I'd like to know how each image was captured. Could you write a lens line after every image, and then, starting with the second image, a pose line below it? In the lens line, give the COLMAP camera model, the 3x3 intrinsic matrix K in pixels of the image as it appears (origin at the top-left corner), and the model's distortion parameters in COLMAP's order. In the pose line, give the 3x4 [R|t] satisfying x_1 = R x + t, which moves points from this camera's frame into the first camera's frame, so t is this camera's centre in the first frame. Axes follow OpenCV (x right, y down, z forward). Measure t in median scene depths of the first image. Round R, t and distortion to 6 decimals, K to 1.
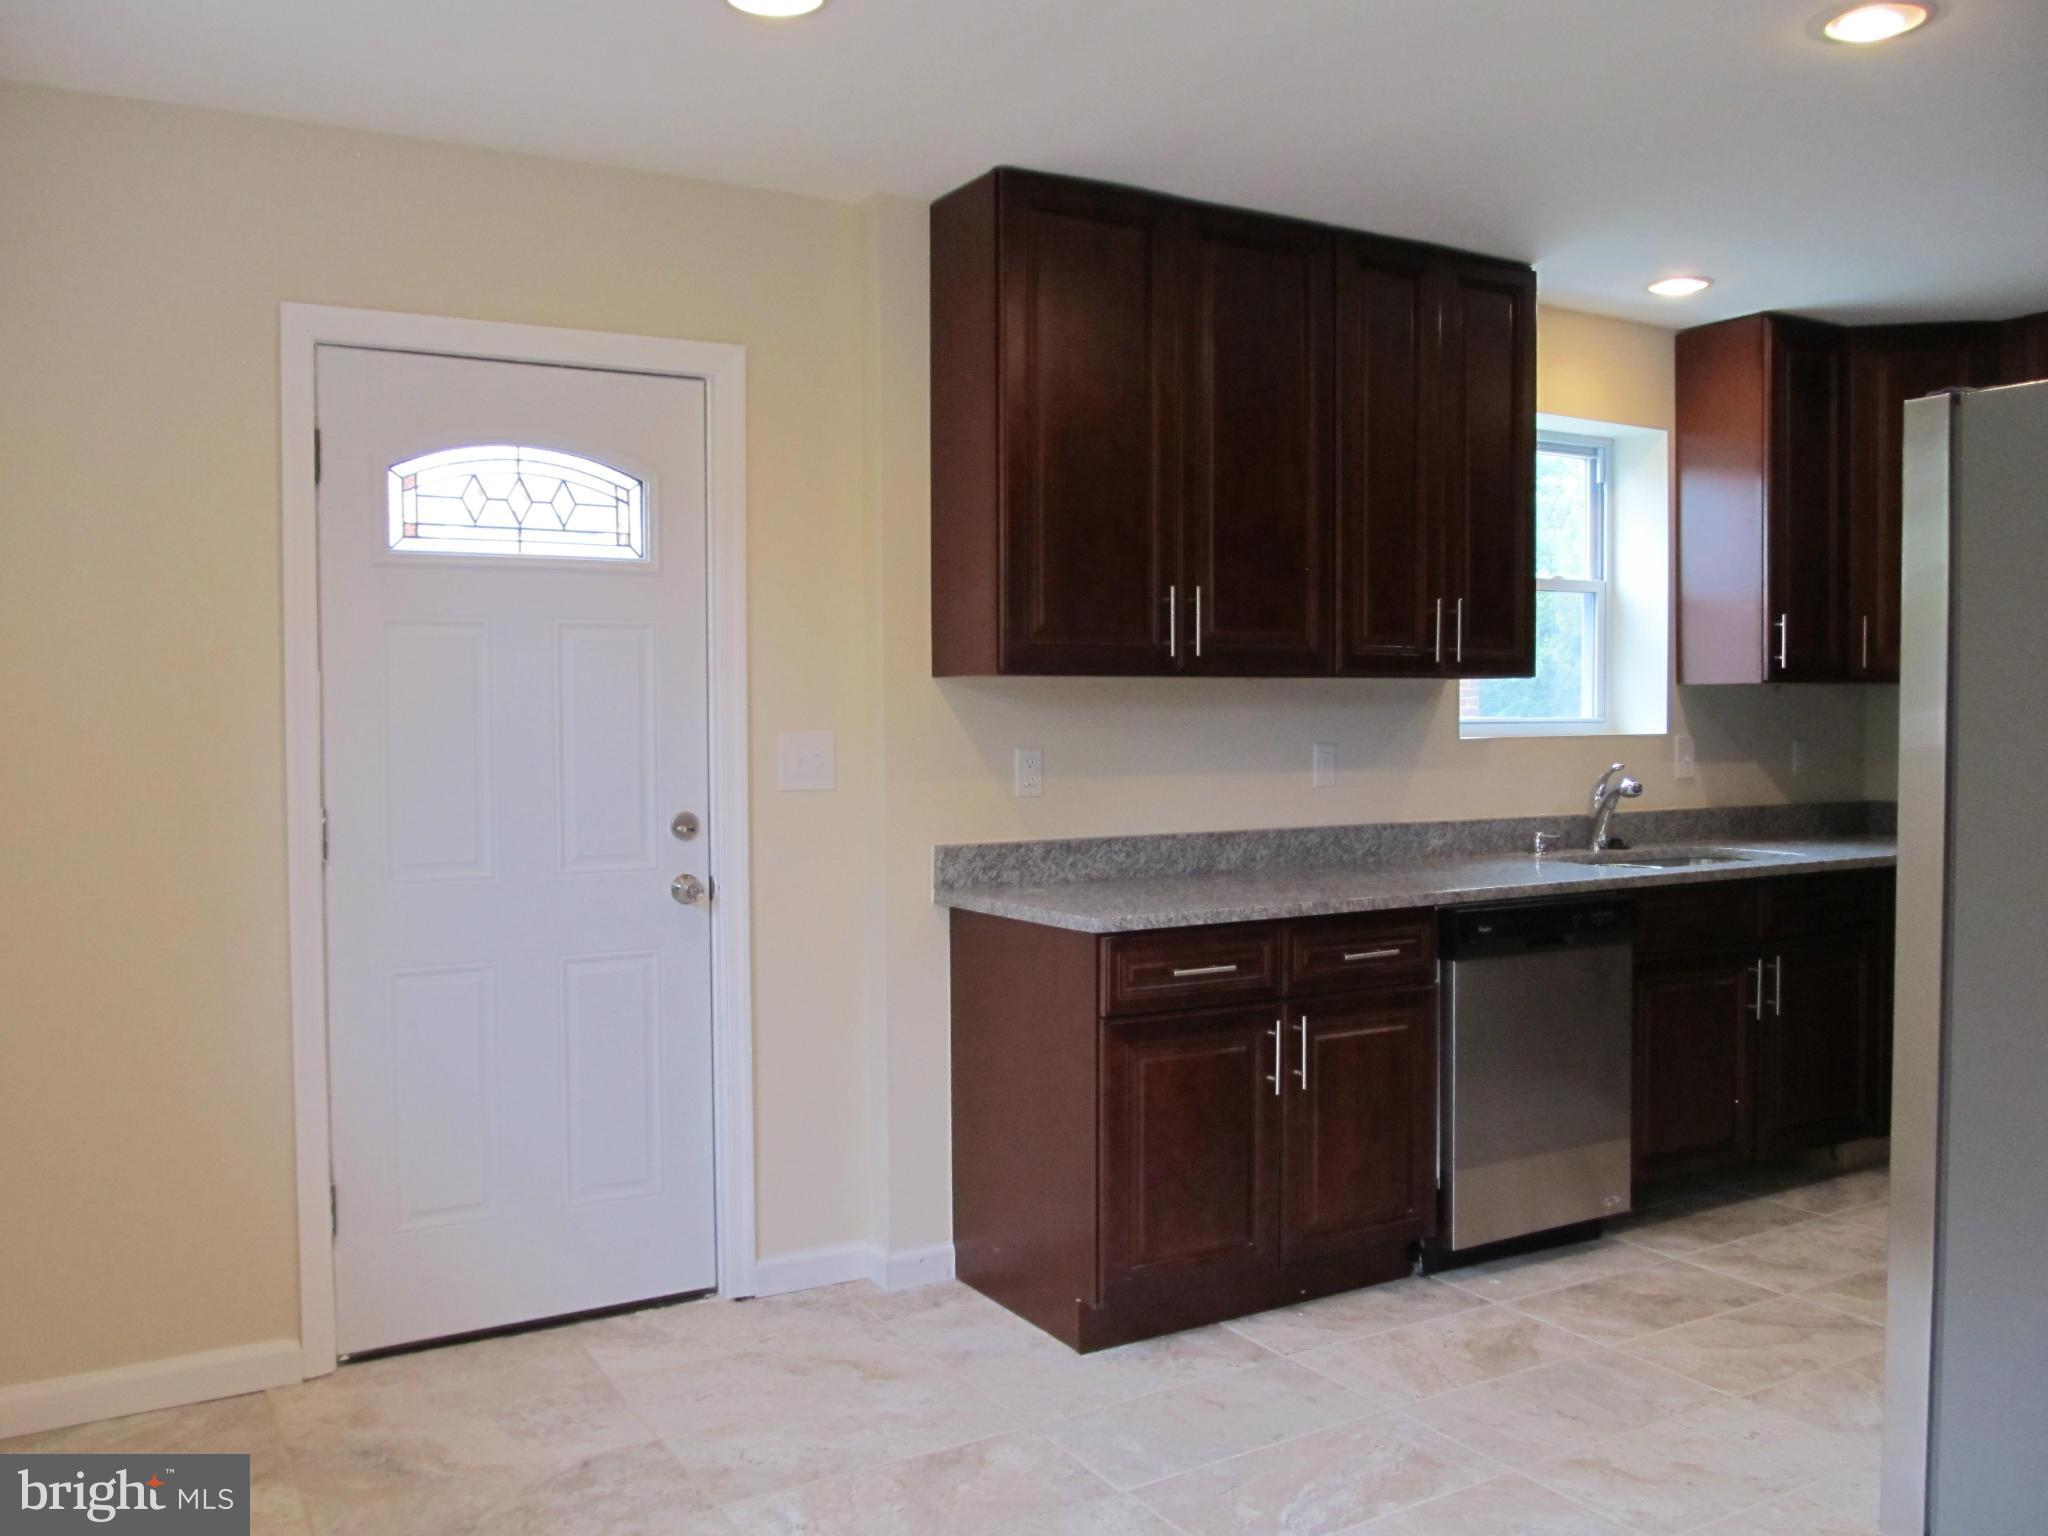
lens RADIAL K [[1710.3, 0, 1014.2], [0, 1710.3, 770.1], [0, 0, 1]] dist [-0.053742, 0.035553]
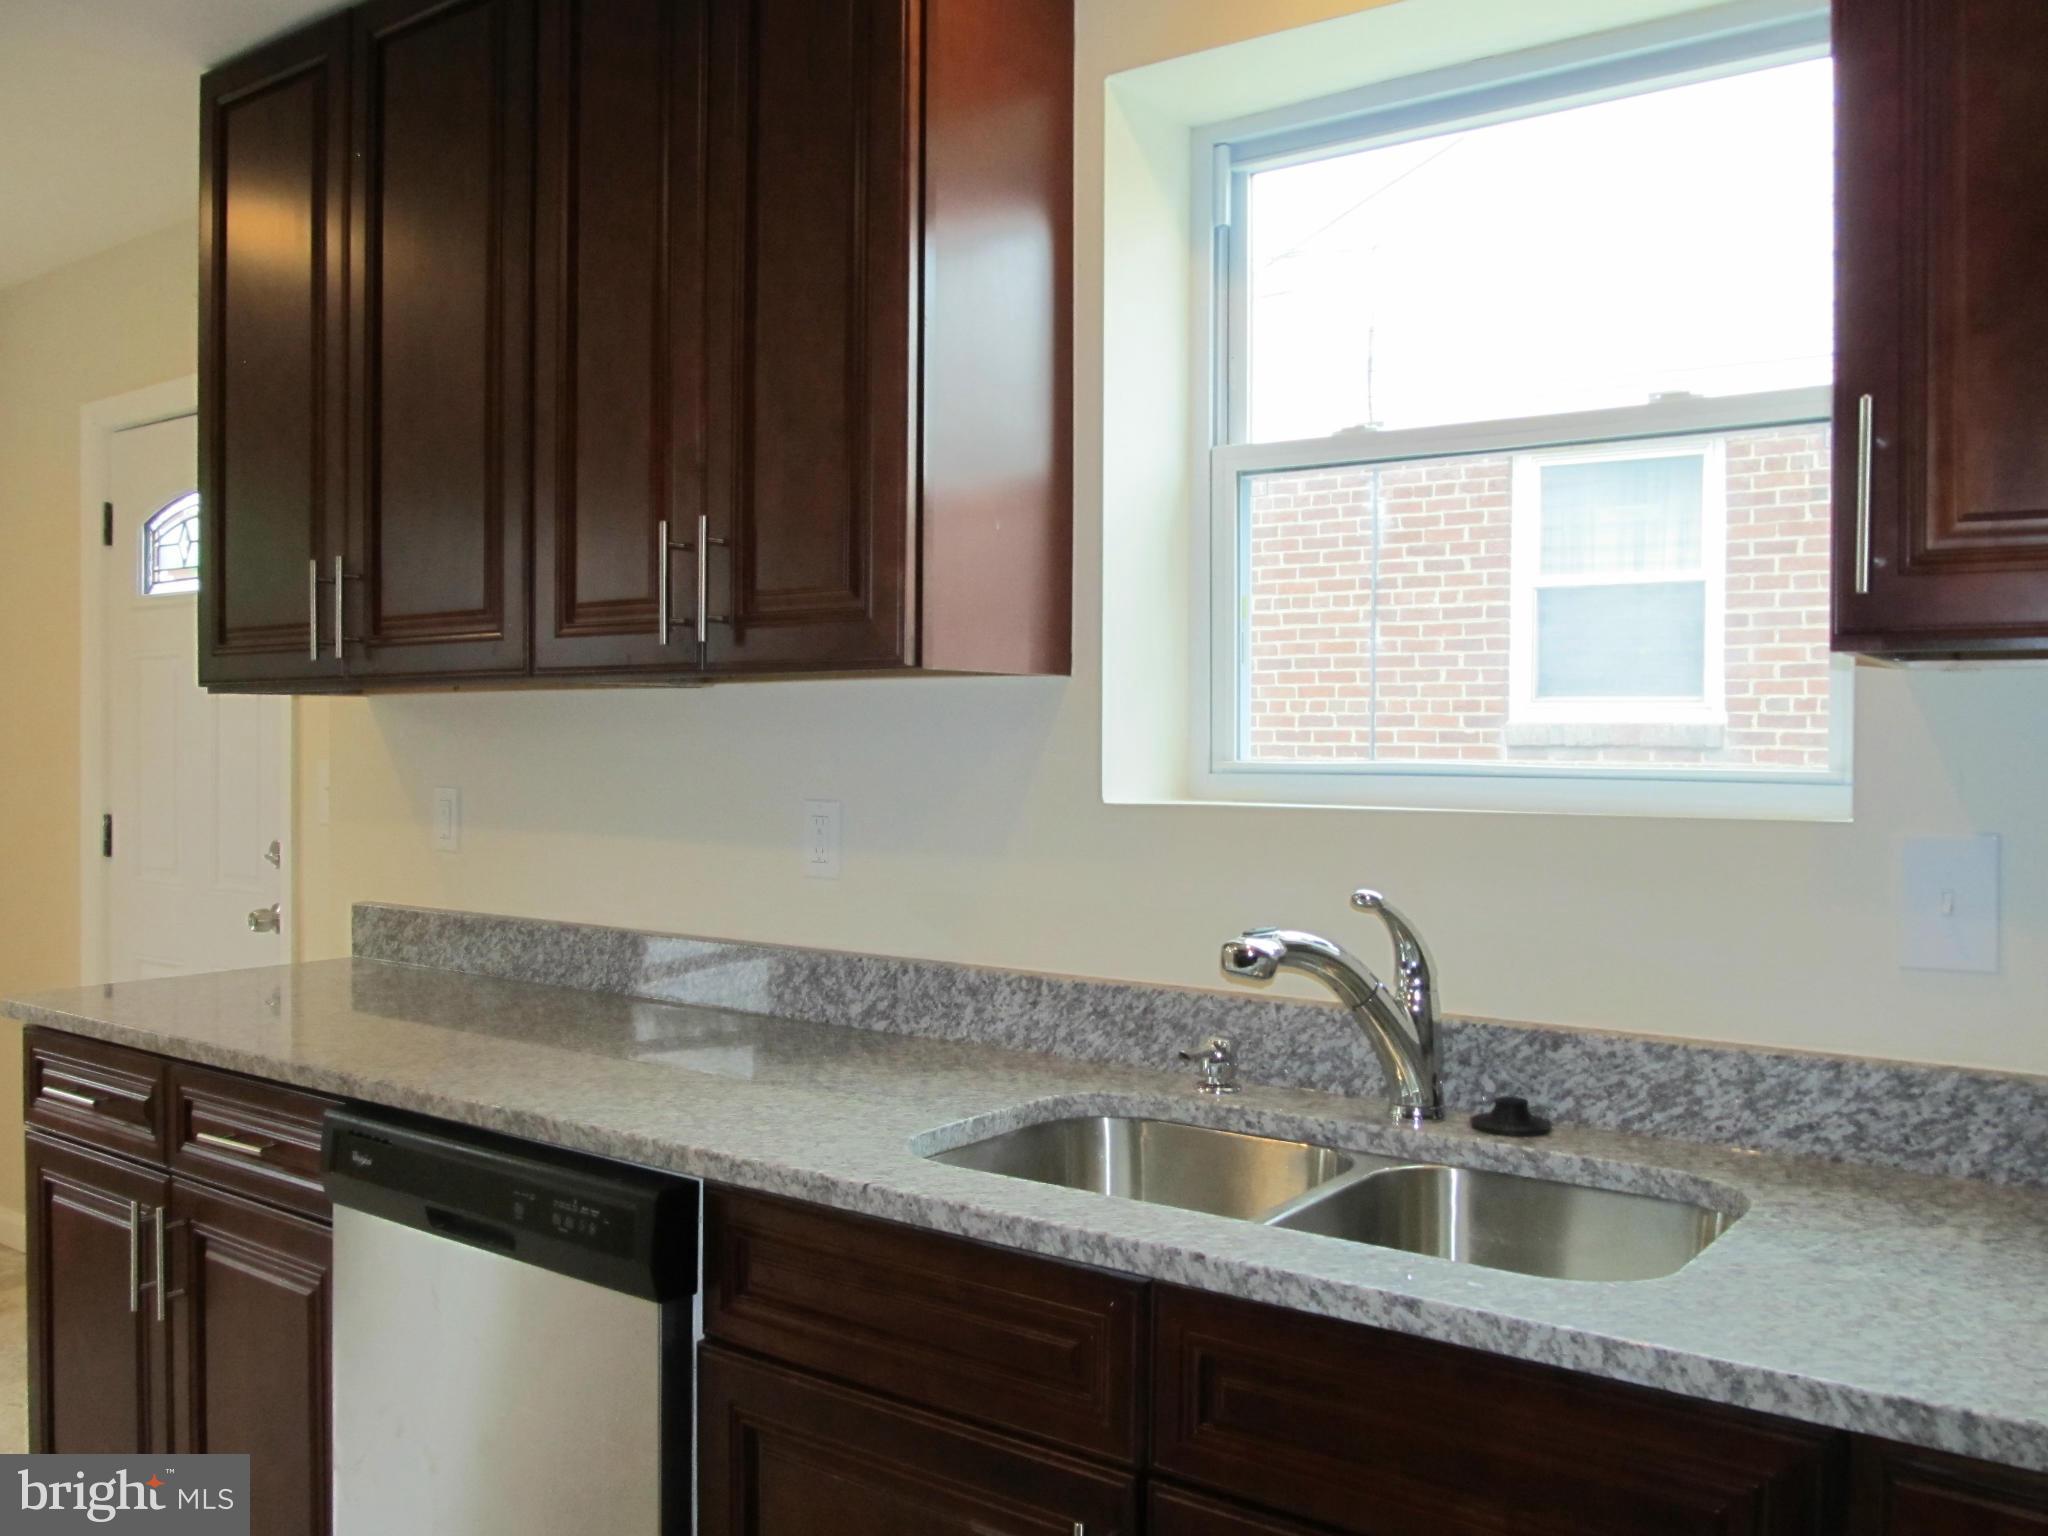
lens RADIAL K [[1710.3, 0, 1027.1], [0, 1710.3, 732.2], [0, 0, 1]] dist [-0.053742, 0.035553]
pose [[0.399275, 0.003817, -0.916823, 0.832709], [-0.035887, 0.999290, -0.011468, -0.039326], [0.916129, 0.037481, 0.399129, 0.969295]]
